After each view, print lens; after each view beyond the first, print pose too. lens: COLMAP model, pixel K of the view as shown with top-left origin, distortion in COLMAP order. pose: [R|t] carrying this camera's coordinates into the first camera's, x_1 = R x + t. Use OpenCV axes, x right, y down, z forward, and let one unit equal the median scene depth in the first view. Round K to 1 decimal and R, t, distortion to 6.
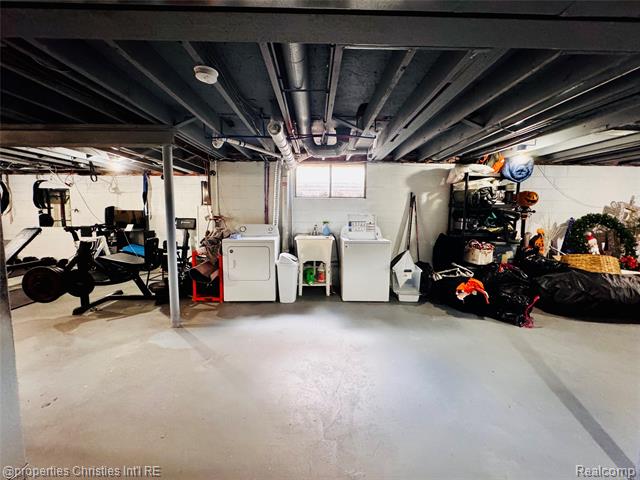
lens RADIAL K [[258.5, 0, 320.3], [0, 258.5, 240.6], [0, 0, 1]] dist [-0.002038, 0.000260]
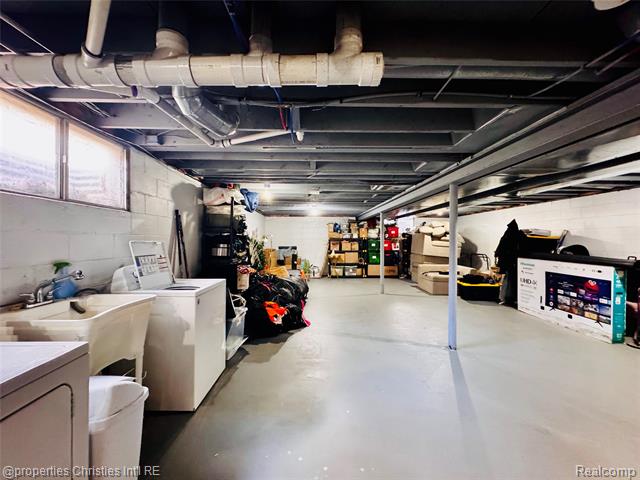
lens RADIAL K [[258.5, 0, 319.2], [0, 258.5, 237.9], [0, 0, 1]] dist [-0.002038, 0.000260]
pose [[-0.001615, -0.000026, 0.999999, -0.365725], [0.100879, 0.994899, 0.000189, -0.071037], [-0.994897, 0.100879, -0.001604, 0.629027]]
